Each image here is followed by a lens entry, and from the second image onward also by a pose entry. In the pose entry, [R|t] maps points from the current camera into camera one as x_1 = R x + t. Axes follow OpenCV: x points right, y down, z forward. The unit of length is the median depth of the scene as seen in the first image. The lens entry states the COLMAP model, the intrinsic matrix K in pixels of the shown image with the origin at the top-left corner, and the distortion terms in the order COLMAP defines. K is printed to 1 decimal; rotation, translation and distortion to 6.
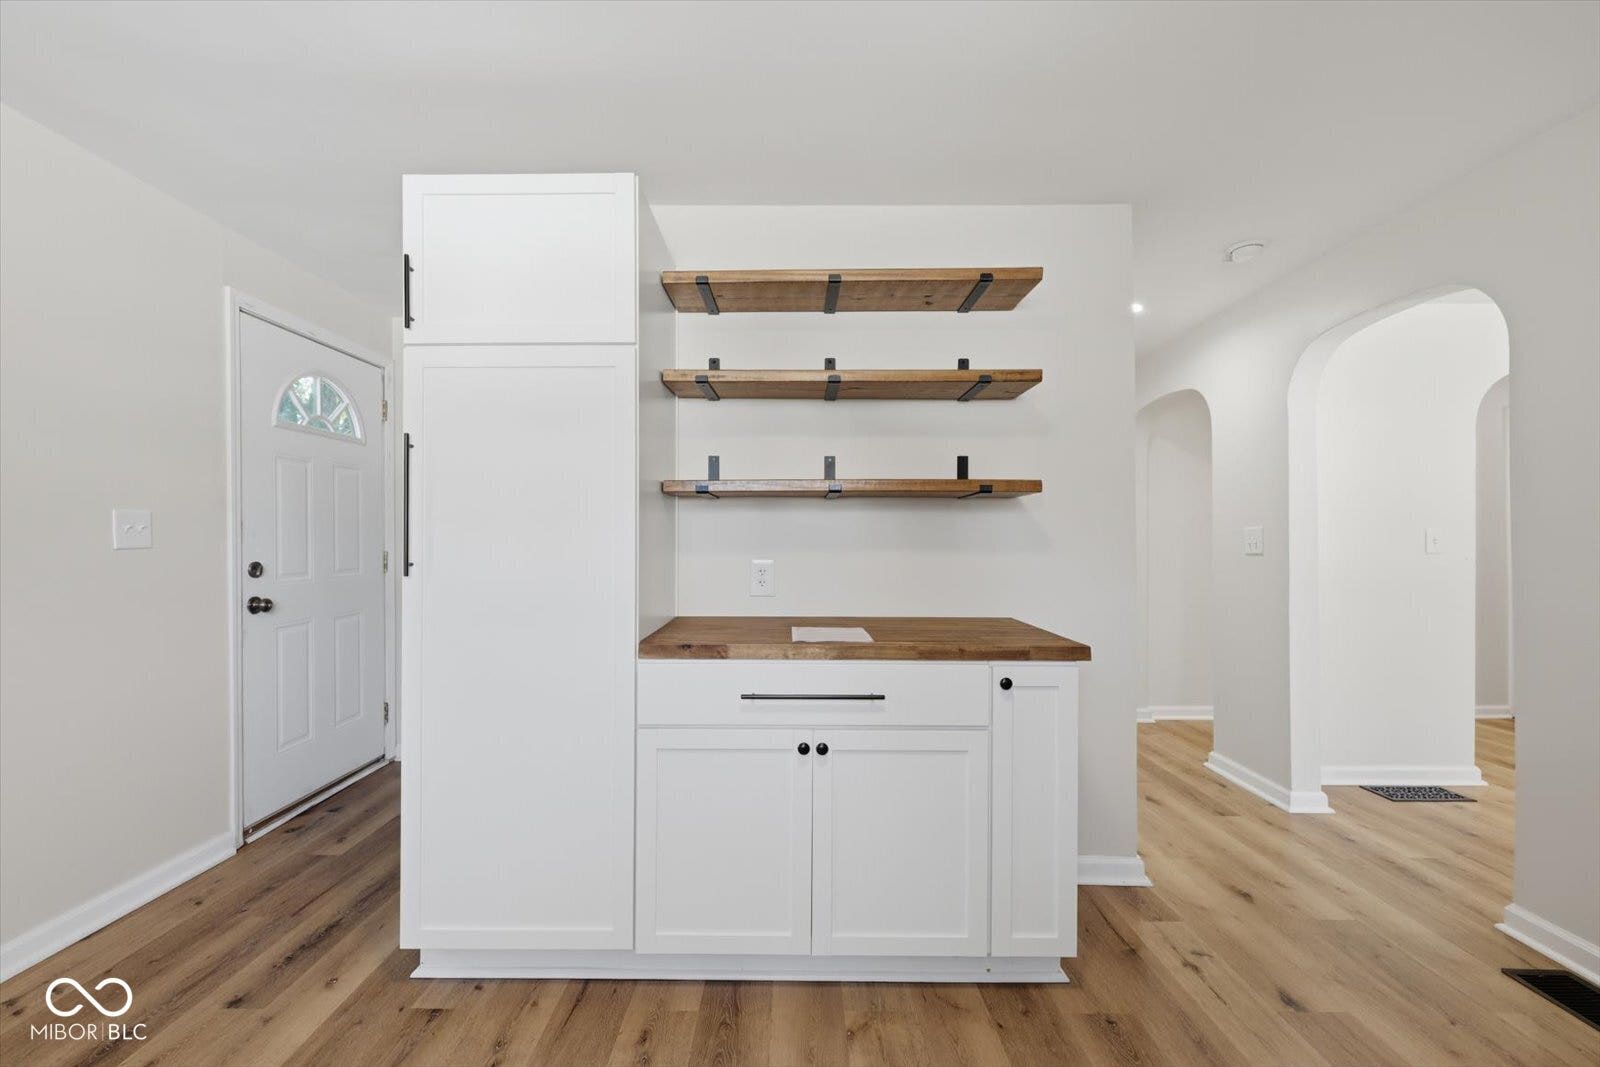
lens RADIAL K [[668.5, 0, 803.4], [0, 668.5, 535.9], [0, 0, 1]] dist [0.001293, -0.000215]
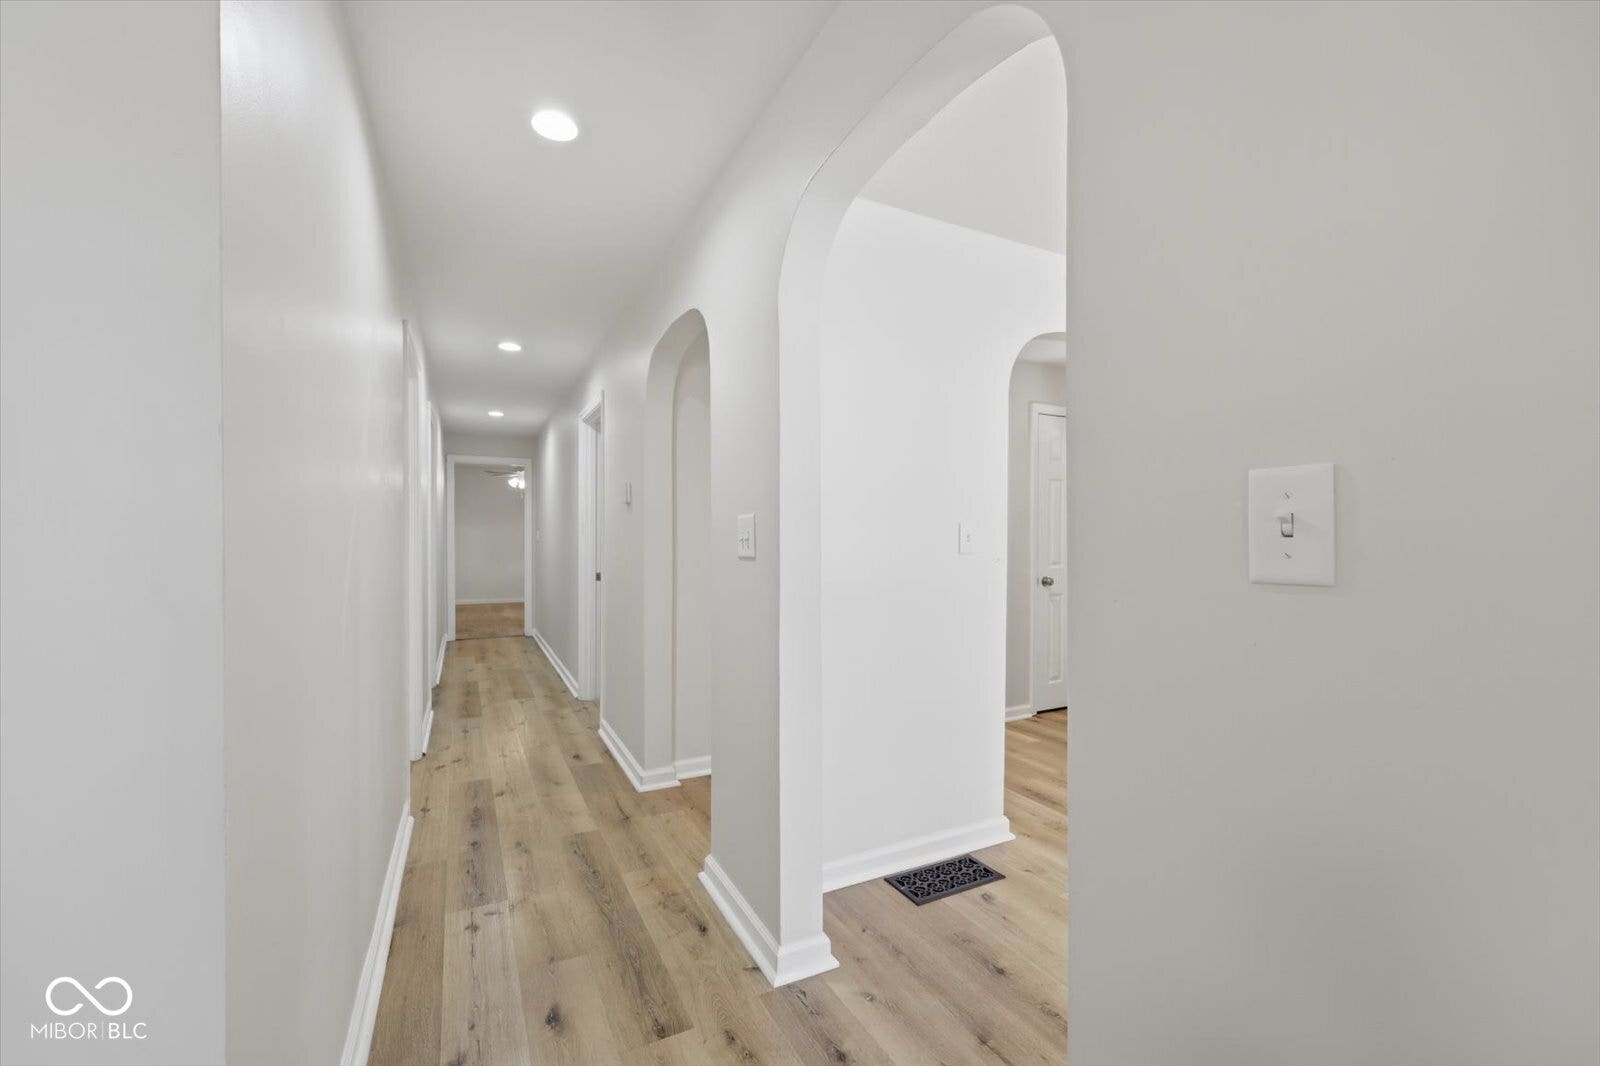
lens RADIAL K [[653.8, 0, 800.3], [0, 653.8, 537.5], [0, 0, 1]] dist [0.000315, -0.000069]
pose [[0.887345, -0.002288, 0.461100, 0.434090], [-0.004844, 0.999886, 0.014283, -0.001029], [-0.461080, -0.014908, 0.887233, 0.429451]]
